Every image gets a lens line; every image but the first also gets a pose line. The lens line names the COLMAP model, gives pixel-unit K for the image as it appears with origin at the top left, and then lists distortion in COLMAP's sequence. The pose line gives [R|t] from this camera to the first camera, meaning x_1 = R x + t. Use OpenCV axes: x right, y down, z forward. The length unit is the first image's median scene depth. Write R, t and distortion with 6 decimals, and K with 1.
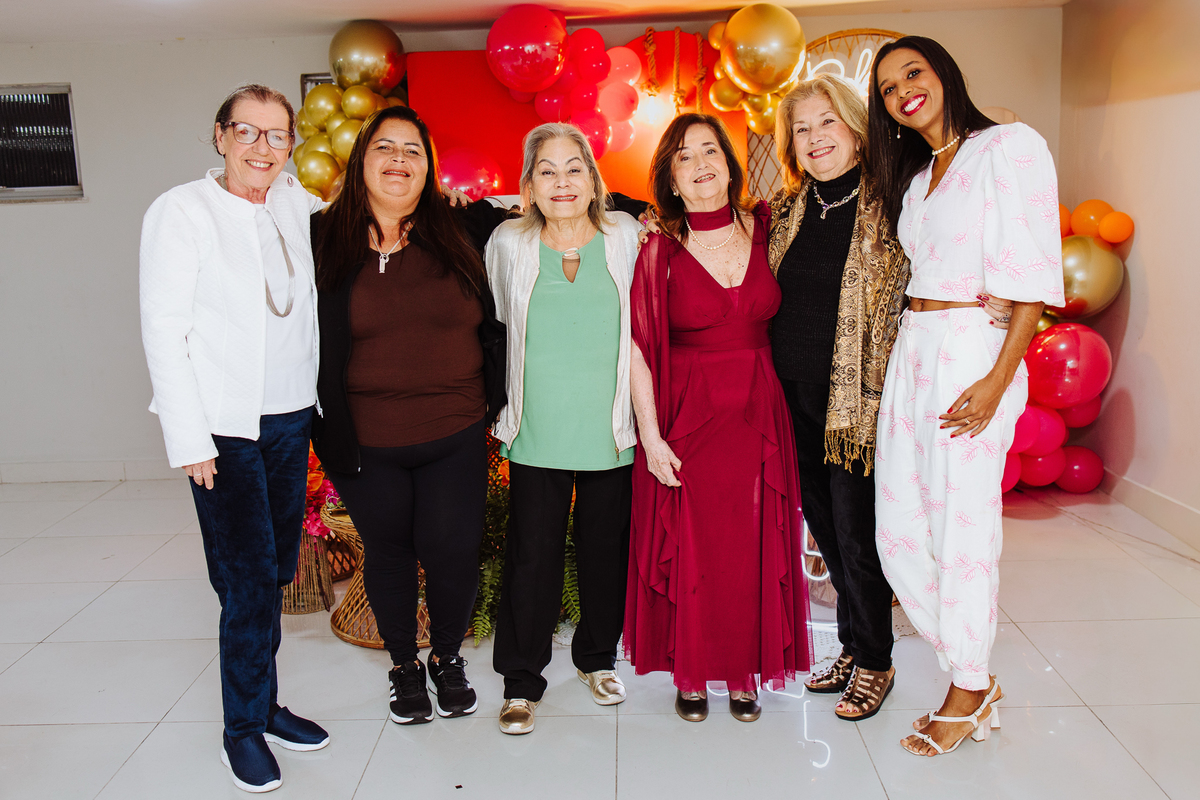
lens RADIAL K [[1227.9, 0, 598.3], [0, 1227.9, 418.9], [0, 0, 1]] dist [0.016234, 0.011672]
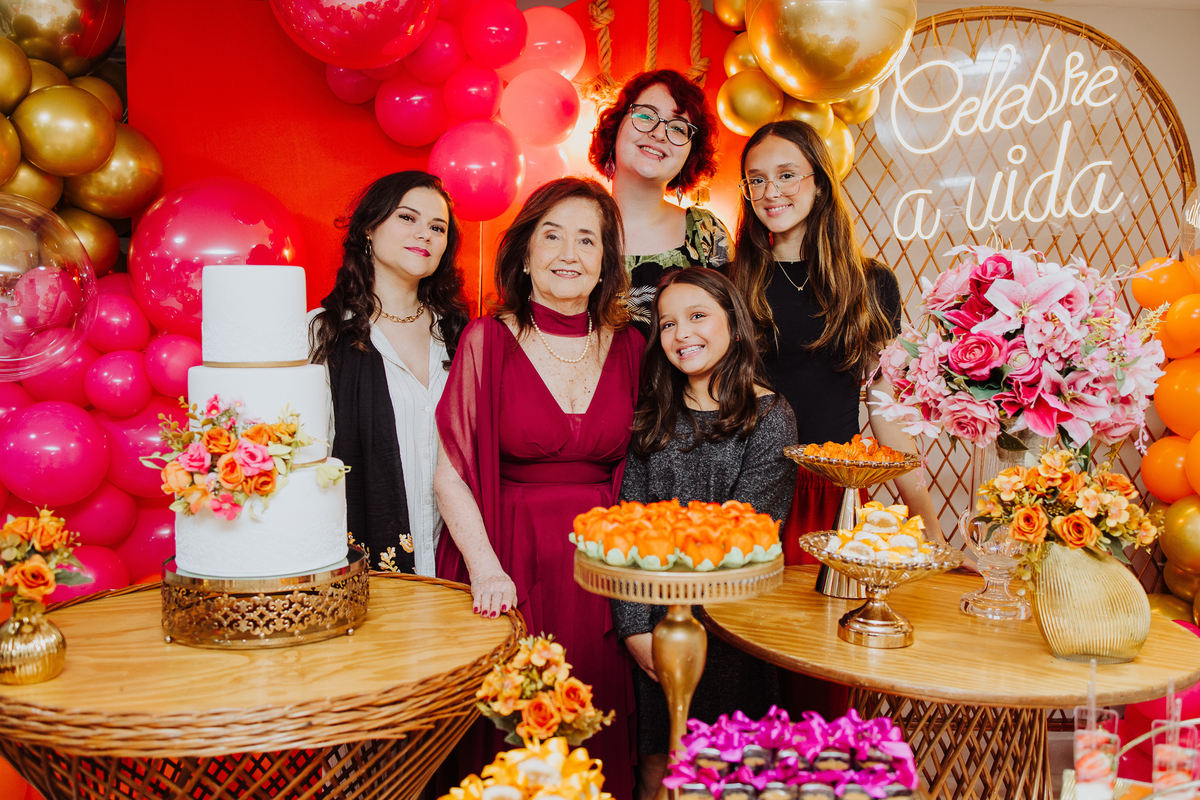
lens RADIAL K [[1202.5, 0, 596.6], [0, 1202.5, 404.4], [0, 0, 1]] dist [0.037279, -0.071644]
pose [[0.996348, 0.041769, 0.074474, 0.008025], [-0.033724, 0.993774, -0.106191, -0.083840], [-0.078446, 0.103291, 0.991553, 0.516498]]
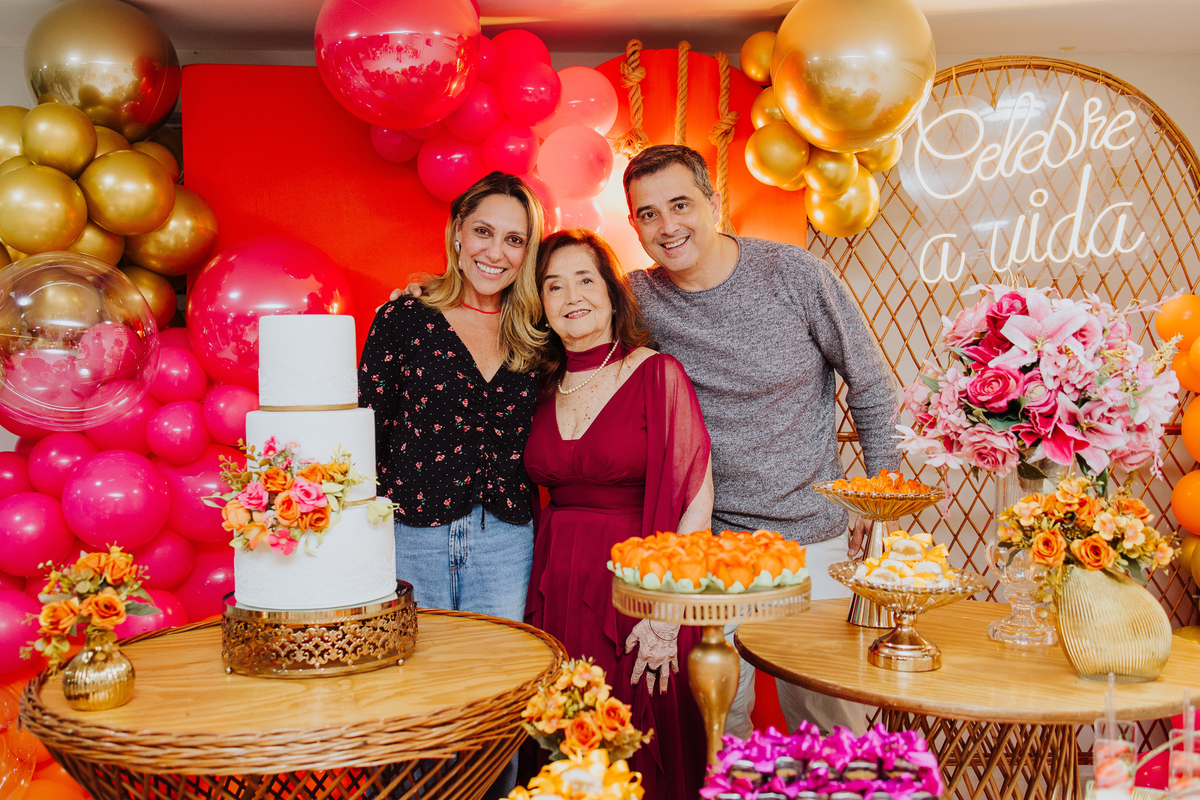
lens RADIAL K [[1218.1, 0, 608.6], [0, 1218.1, 411.7], [0, 0, 1]] dist [0.001107, 0.038568]
pose [[0.998404, 0.028119, 0.048986, 0.008548], [-0.020776, 0.989297, -0.144432, -0.076126], [-0.052523, 0.143183, 0.988302, 0.495790]]
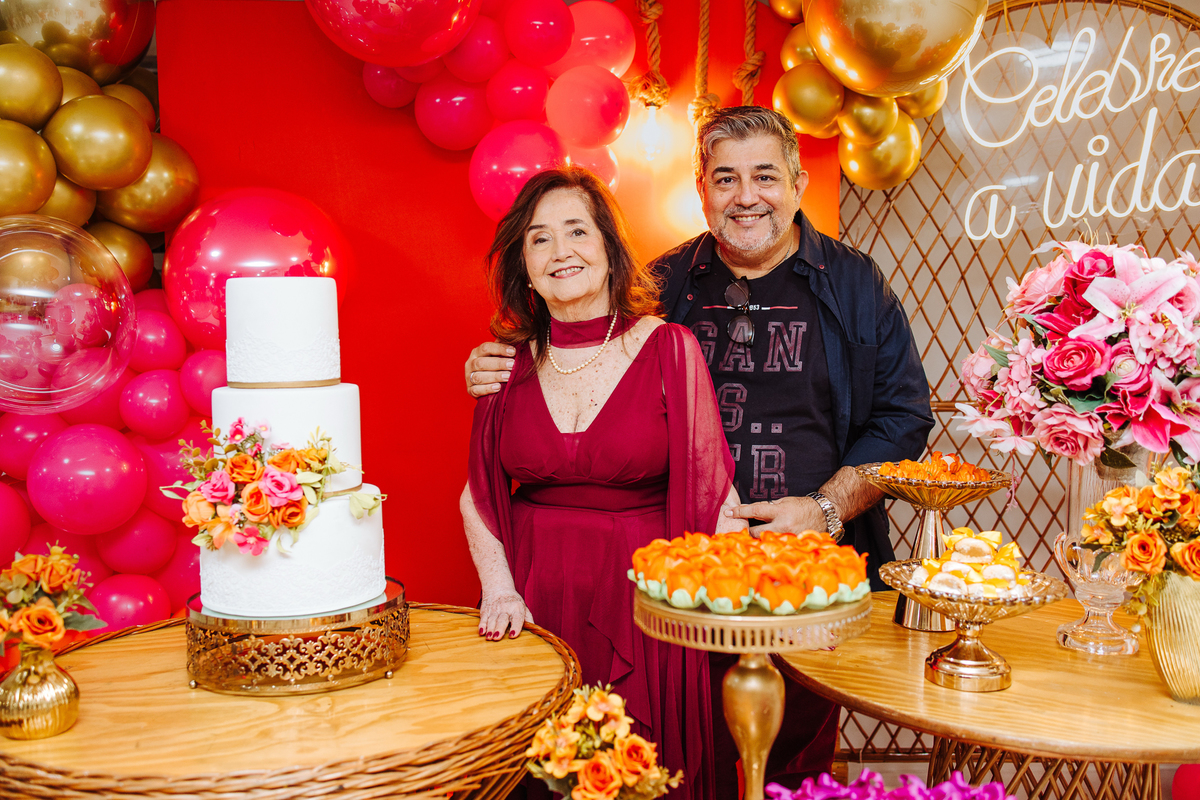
lens RADIAL K [[1193.5, 0, 597.9], [0, 1193.5, 401.4], [0, 0, 1]] dist [-0.004059, 0.045573]
pose [[0.998976, 0.028850, 0.034854, 0.007973], [-0.024670, 0.993071, -0.114896, -0.090035], [-0.037927, 0.113918, 0.992766, 0.550024]]
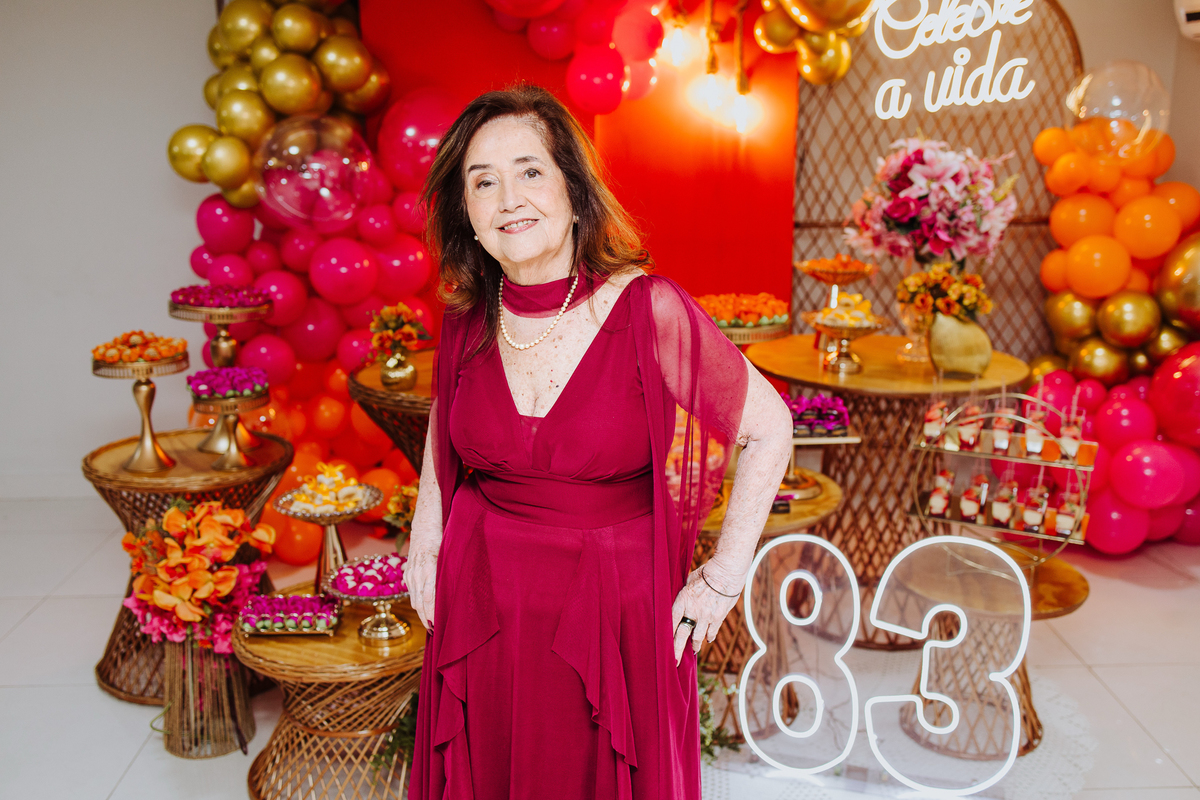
lens RADIAL K [[1225.1, 0, 618.2], [0, 1225.1, 407.0], [0, 0, 1]] dist [0.013573, 0.011334]
pose [[0.997648, 0.016770, 0.066458, -0.042900], [-0.020476, 0.998250, 0.055472, -0.069496], [-0.065411, -0.056702, 0.996246, 0.228027]]
